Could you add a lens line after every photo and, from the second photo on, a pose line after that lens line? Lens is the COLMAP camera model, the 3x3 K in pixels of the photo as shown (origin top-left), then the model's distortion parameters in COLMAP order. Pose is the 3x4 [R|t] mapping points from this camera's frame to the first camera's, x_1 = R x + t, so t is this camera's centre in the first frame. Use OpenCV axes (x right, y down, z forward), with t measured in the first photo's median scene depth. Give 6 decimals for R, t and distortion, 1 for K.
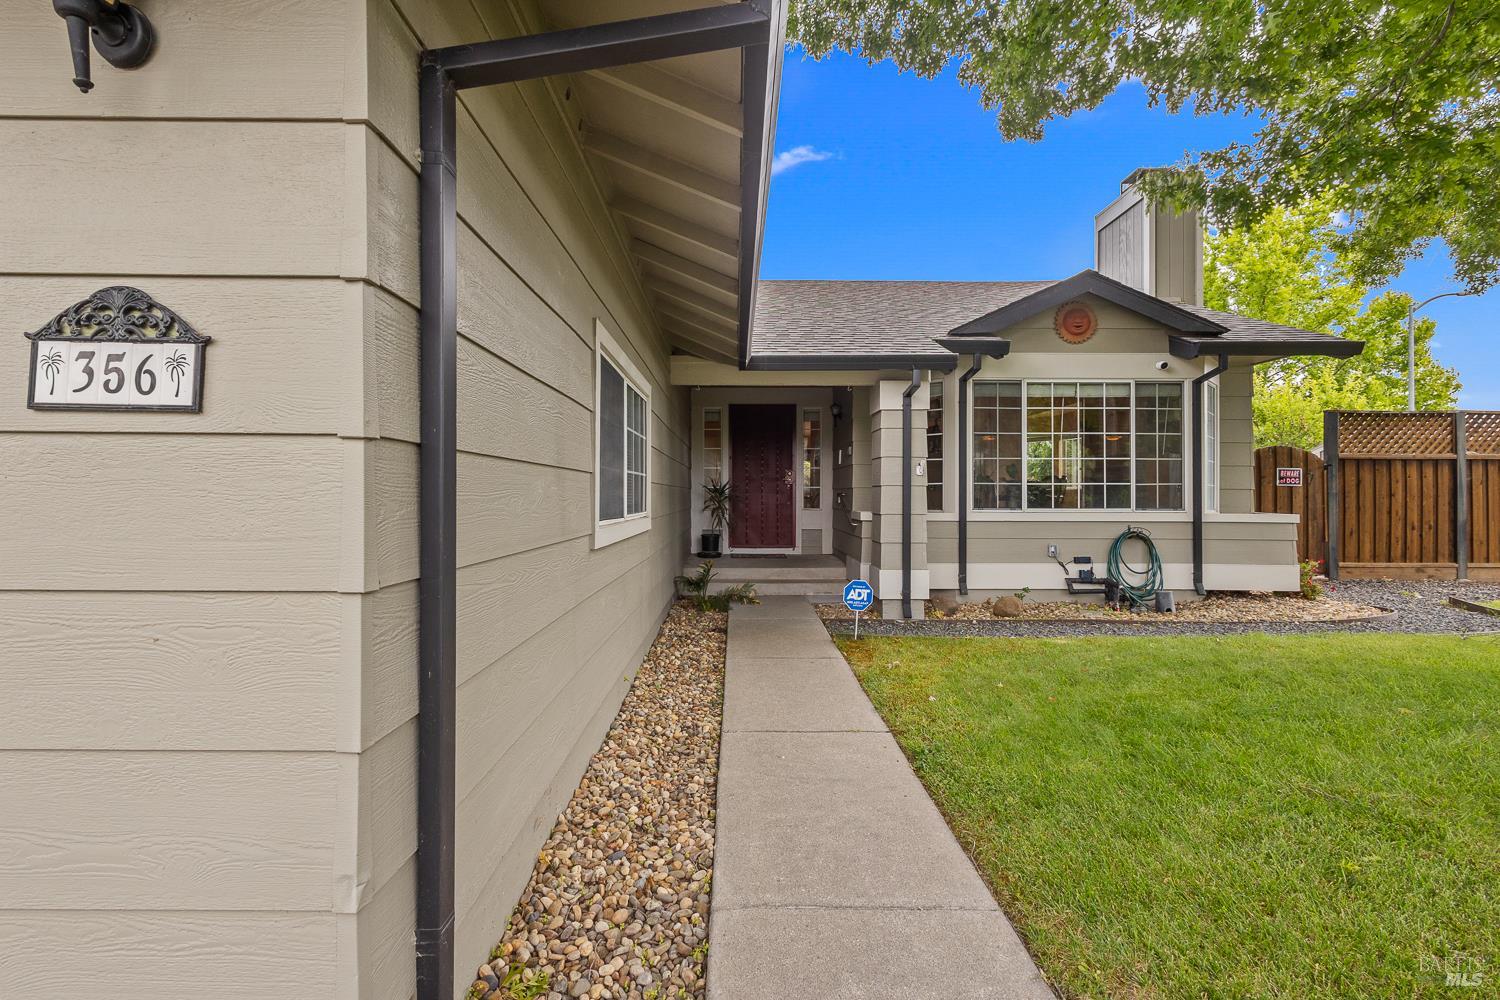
lens RADIAL K [[684.9, 0, 746.5], [0, 684.9, 497.6], [0, 0, 1]] dist [0.007497, -0.001744]
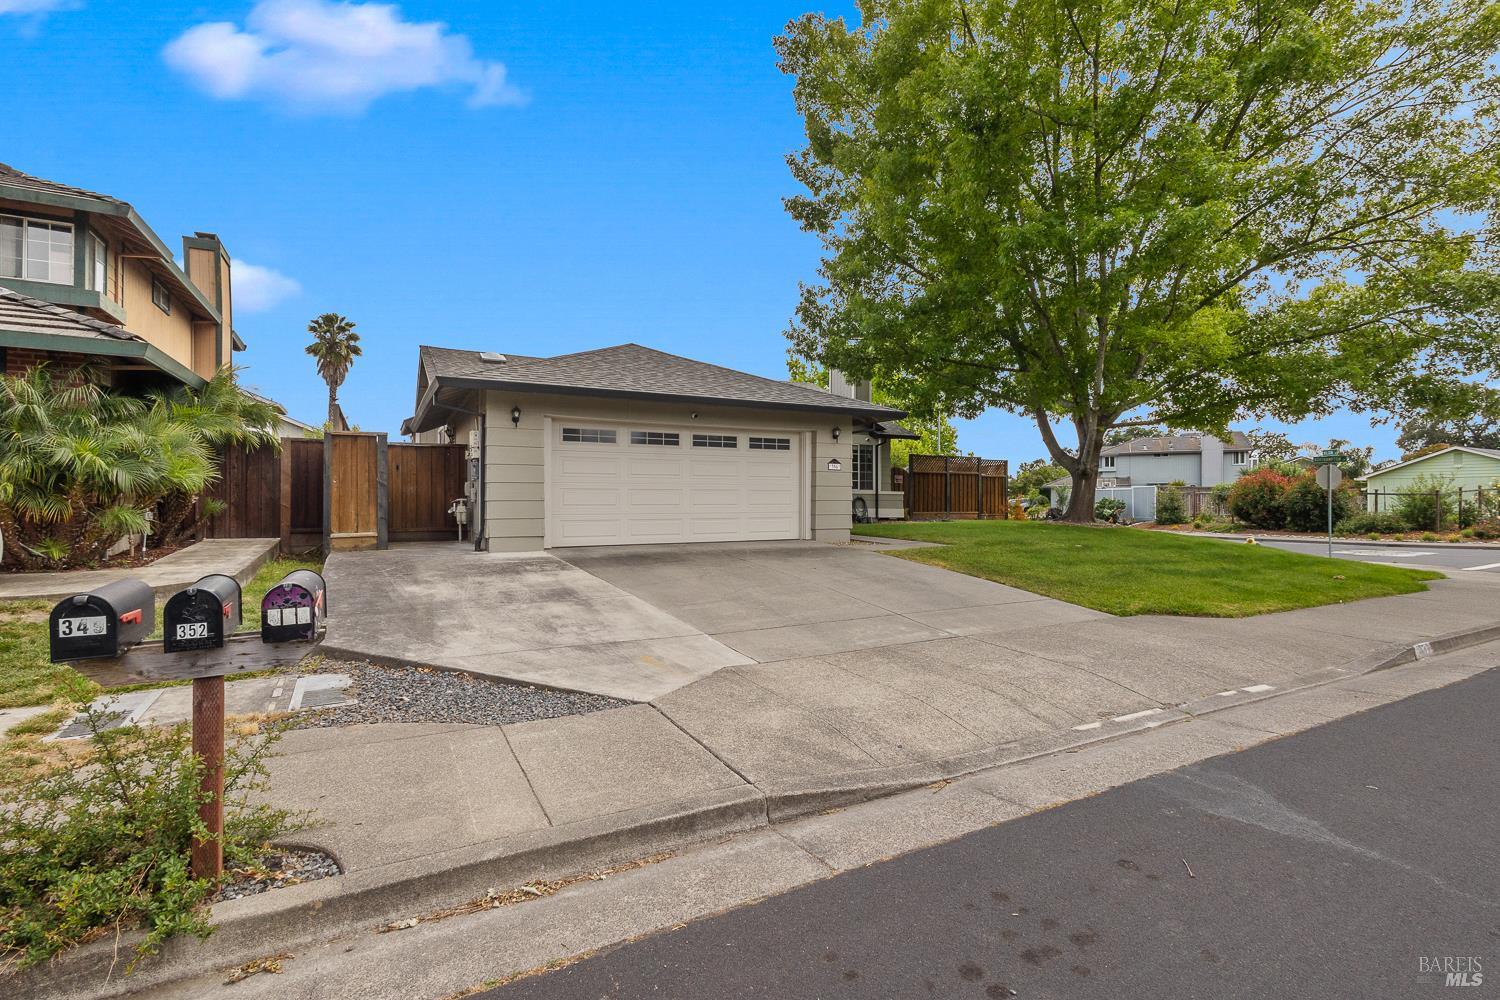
lens RADIAL K [[684.9, 0, 750.3], [0, 684.9, 497.8], [0, 0, 1]] dist [0.007497, -0.001744]
pose [[0.883933, -0.001750, 0.467611, -1.157663], [0.002733, 0.999995, -0.001425, 0.053646], [-0.467607, 0.002538, 0.883933, -1.294537]]
